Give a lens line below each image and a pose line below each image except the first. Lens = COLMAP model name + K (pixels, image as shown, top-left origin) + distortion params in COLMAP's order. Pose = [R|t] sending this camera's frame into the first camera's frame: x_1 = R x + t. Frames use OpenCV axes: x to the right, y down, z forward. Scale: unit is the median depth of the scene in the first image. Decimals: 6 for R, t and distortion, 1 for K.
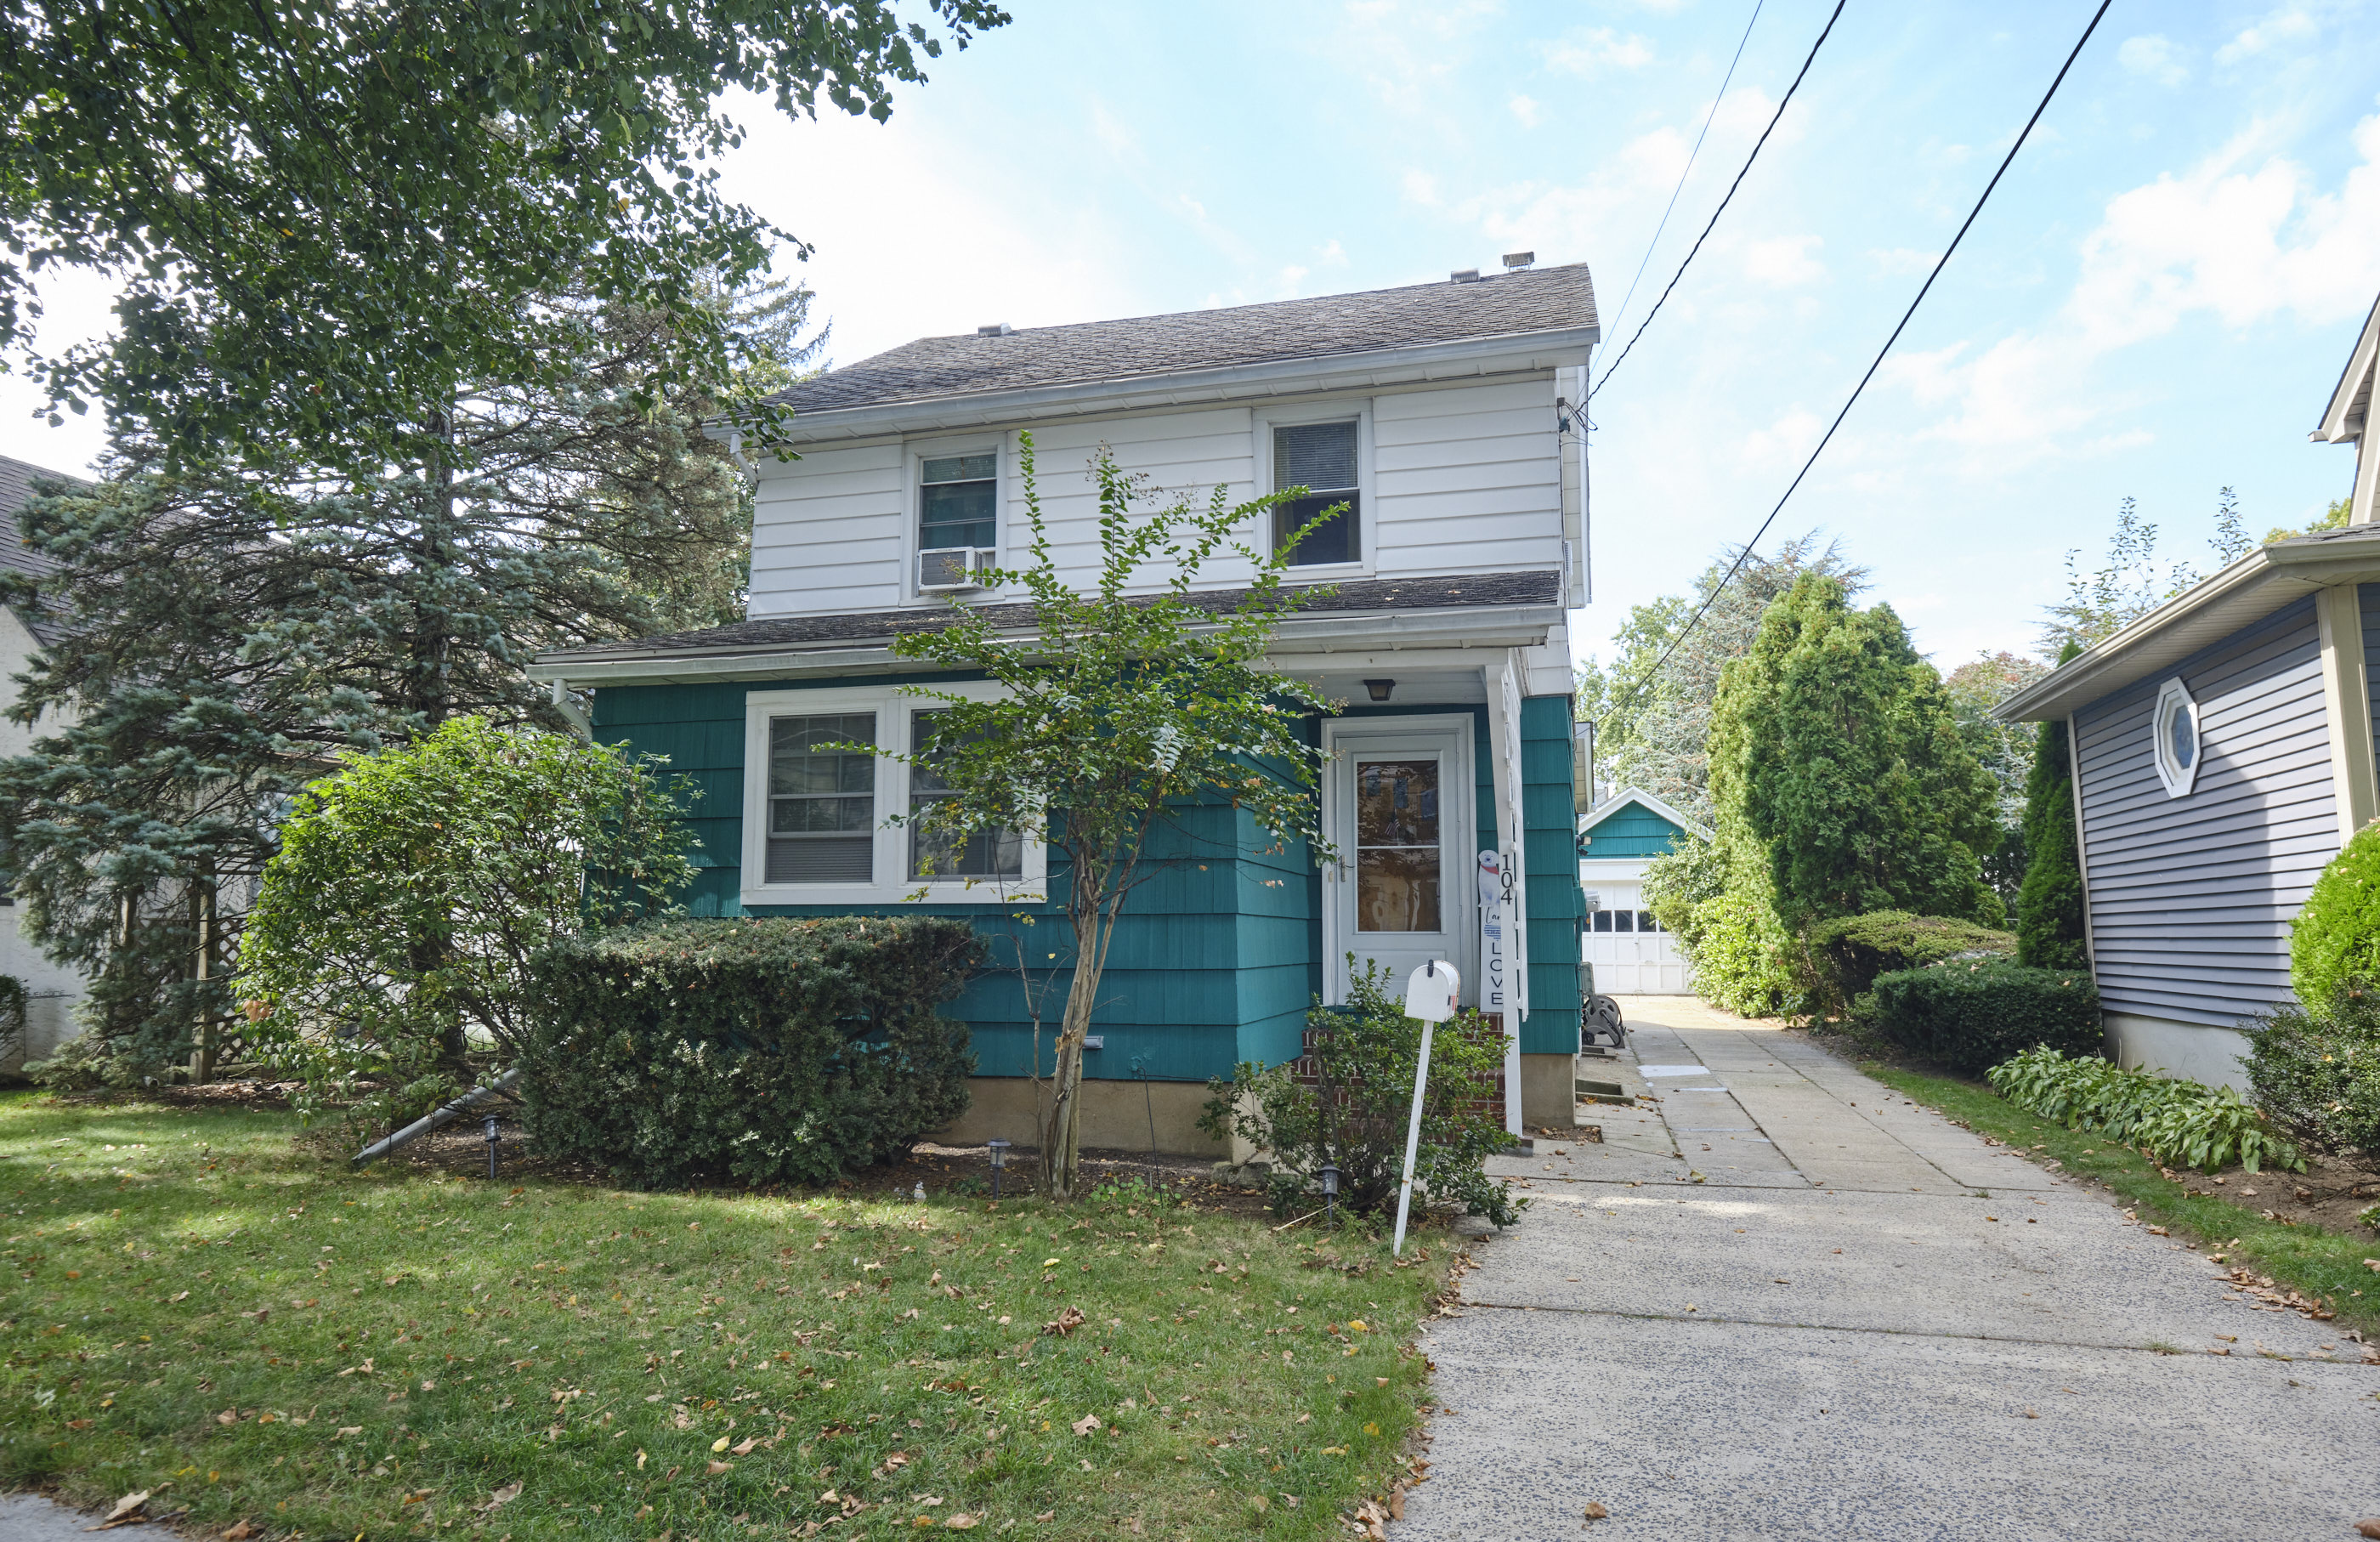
lens RADIAL K [[1445.8, 0, 1190.0], [0, 1445.8, 771.0], [0, 0, 1]] dist [0.001912, 0.000909]
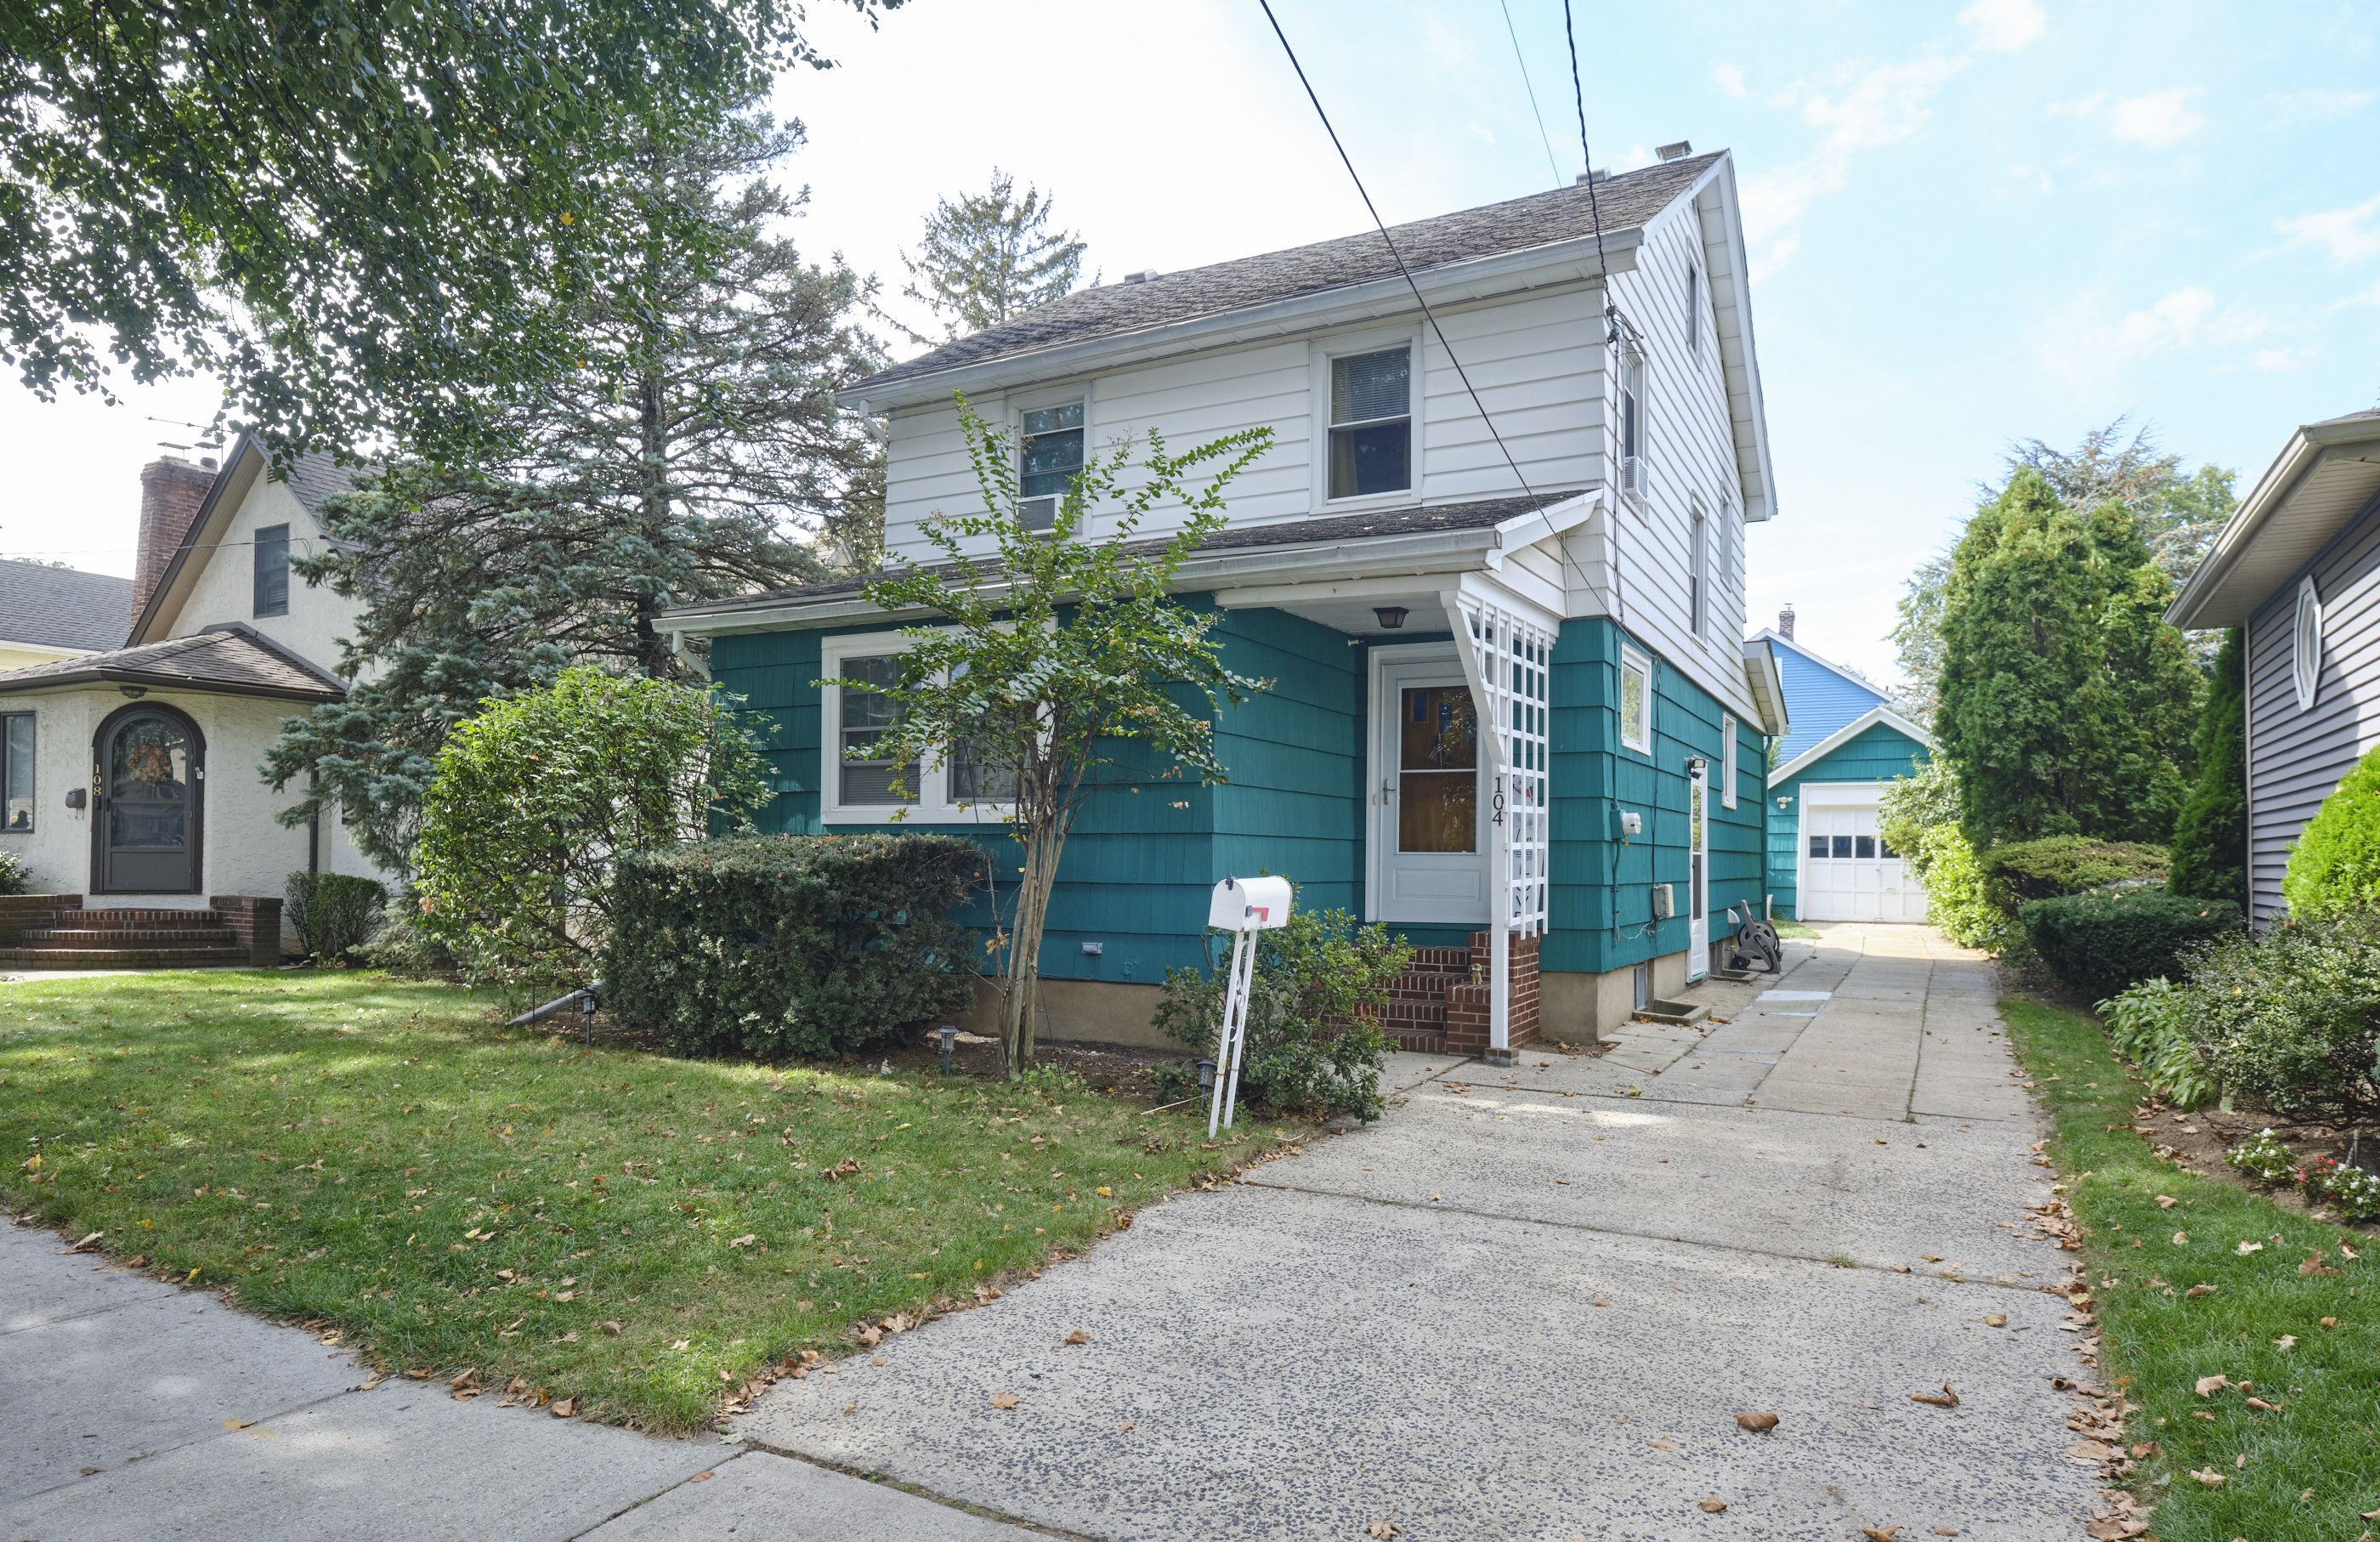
lens RADIAL K [[1393.8, 0, 1186.7], [0, 1393.8, 848.2], [0, 0, 1]] dist [-0.002574, -0.003164]
pose [[0.972290, 0.006909, -0.233676, 0.194924], [0.017790, 0.994478, 0.103426, 0.001587], [0.233100, -0.104717, 0.966798, -0.006932]]
